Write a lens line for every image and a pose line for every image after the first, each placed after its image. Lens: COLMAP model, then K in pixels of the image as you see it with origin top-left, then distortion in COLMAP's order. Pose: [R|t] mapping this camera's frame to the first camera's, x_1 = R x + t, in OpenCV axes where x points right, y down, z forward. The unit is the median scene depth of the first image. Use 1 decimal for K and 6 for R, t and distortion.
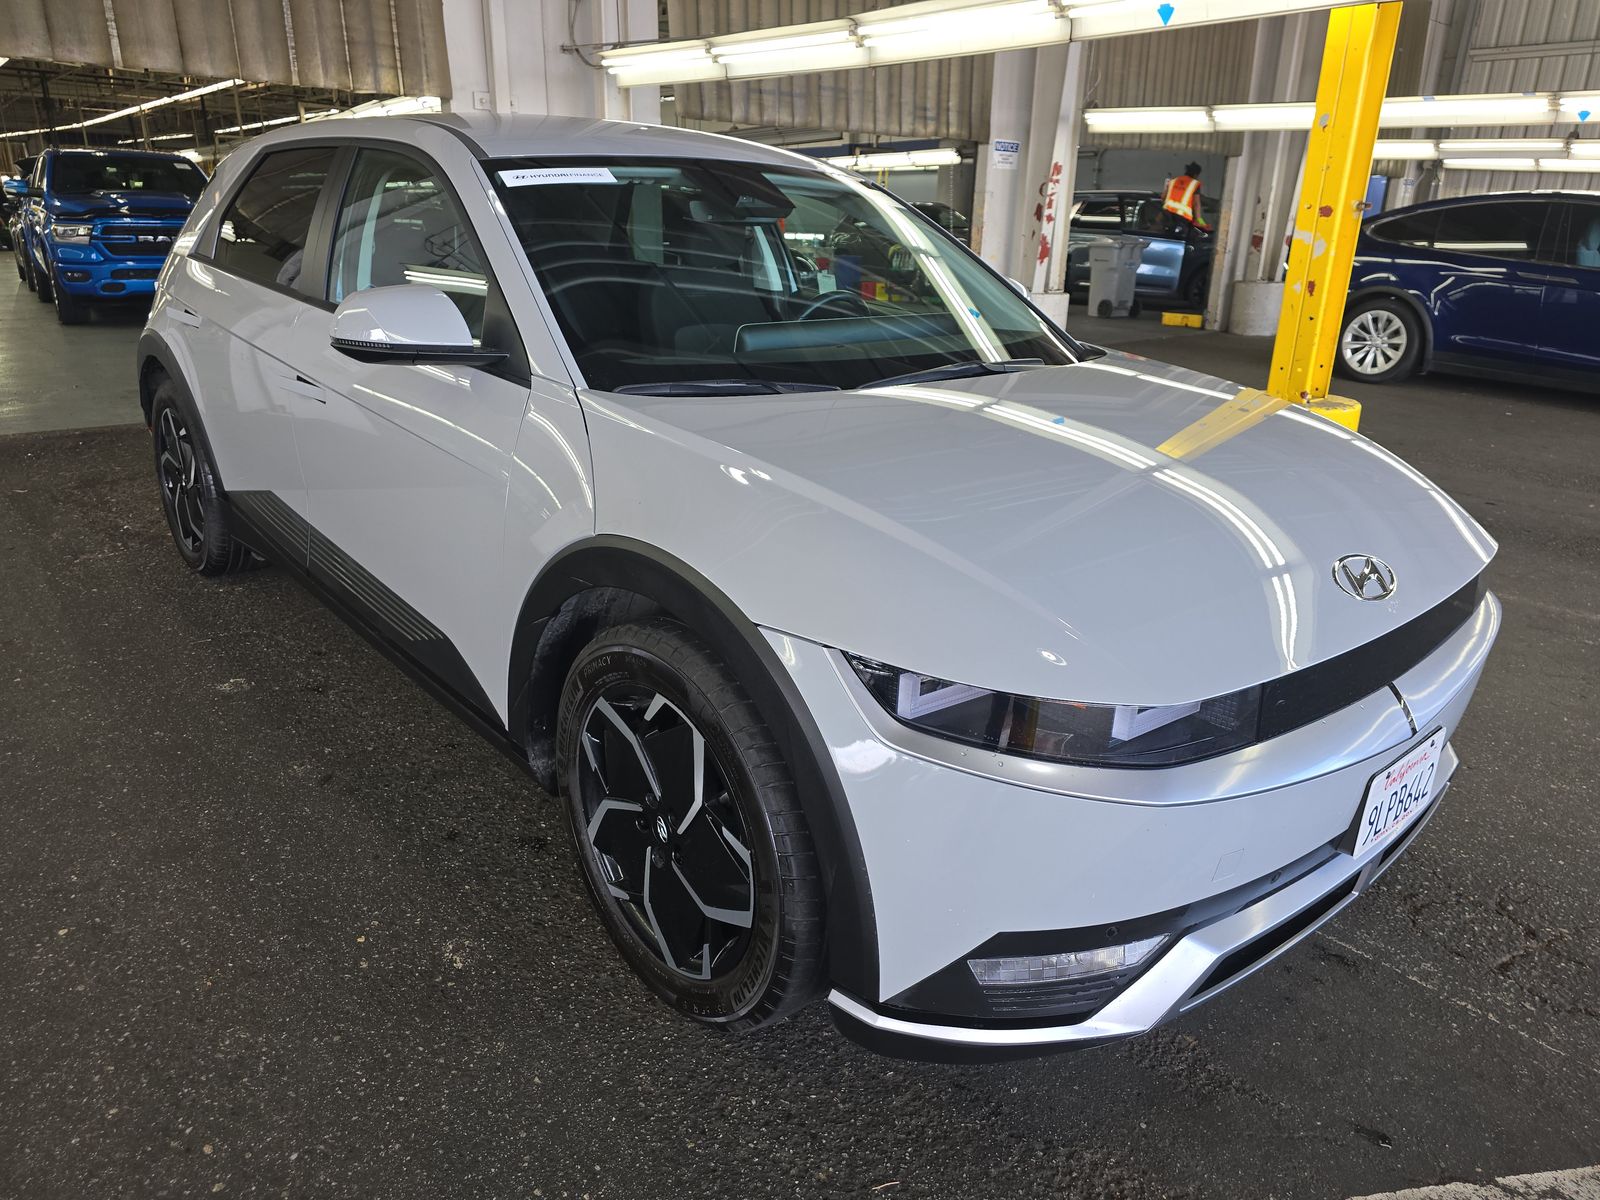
lens RADIAL K [[1070.7, 0, 800.0], [0, 1070.7, 600.0], [0, 0, 1]] dist [0.024263, -0.000162]
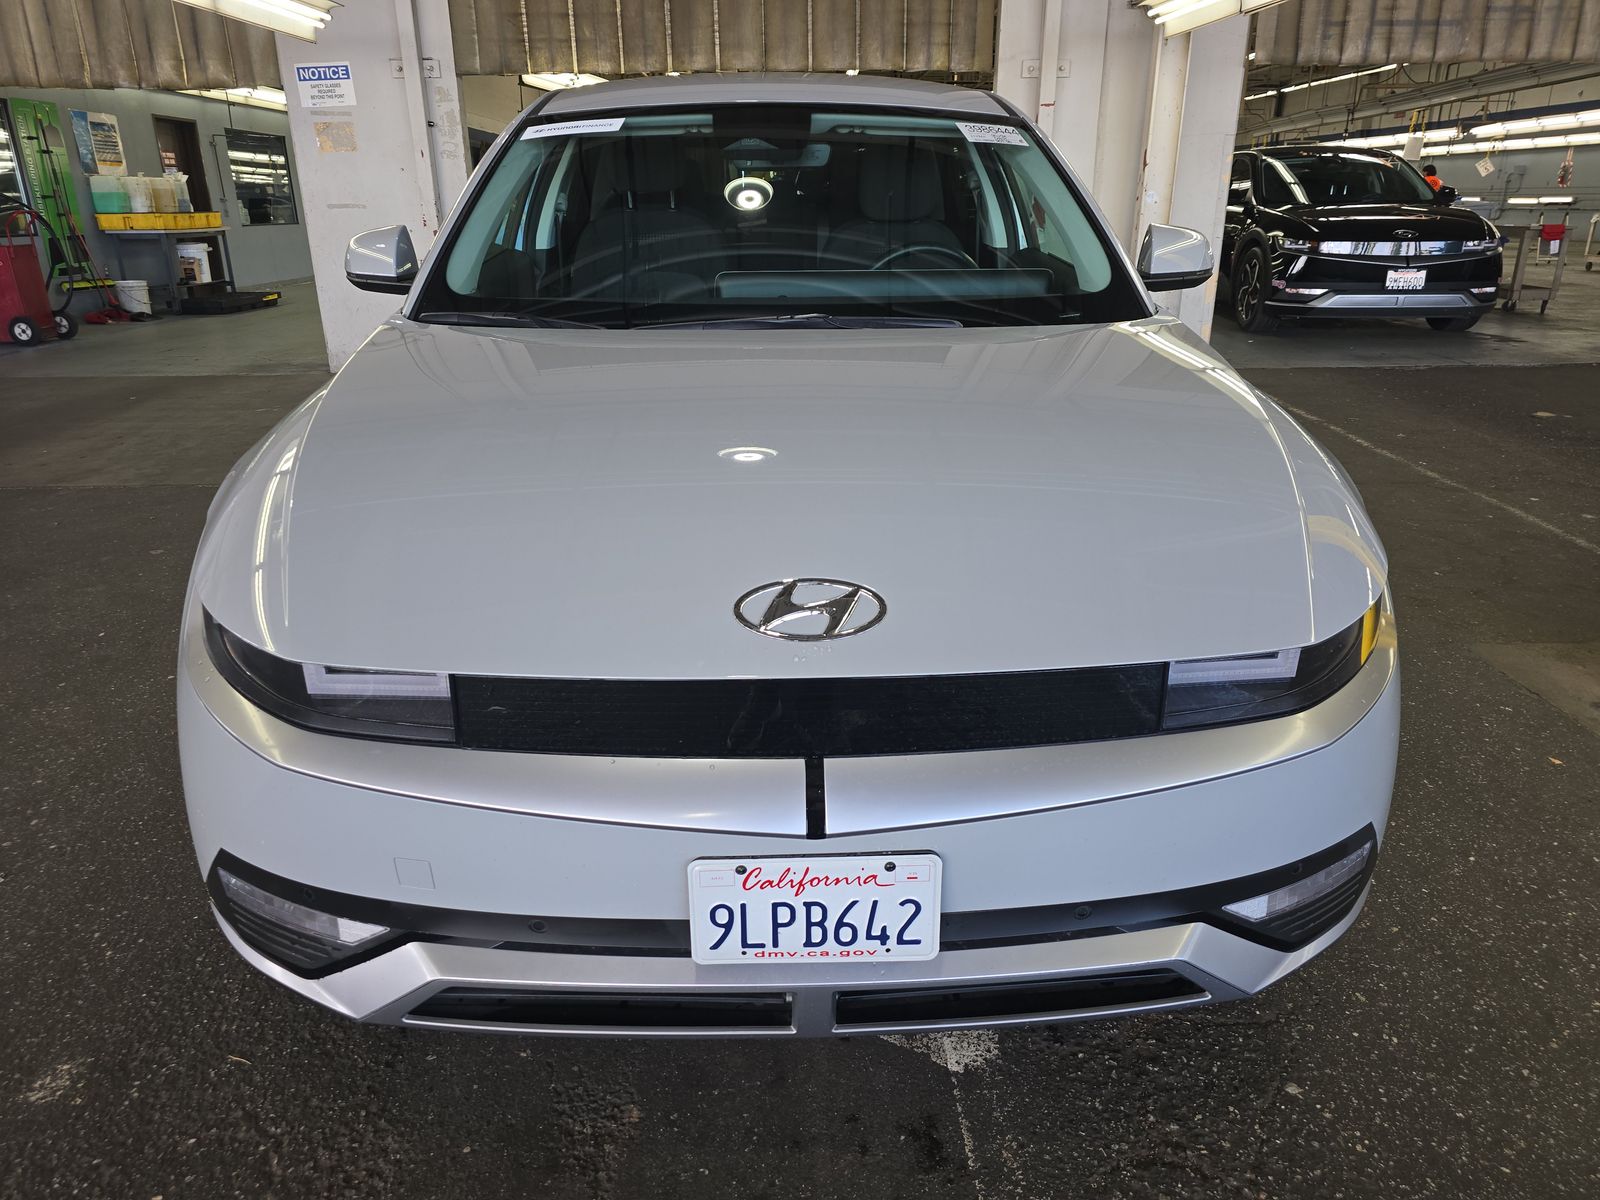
lens RADIAL K [[1068.7, 0, 800.0], [0, 1068.7, 600.0], [0, 0, 1]] dist [-0.000906, -0.000583]
pose [[0.779933, 0.200359, -0.592926, 0.278478], [-0.187562, 0.978656, 0.083986, -0.025619], [0.597097, 0.045707, 0.800866, 0.121684]]
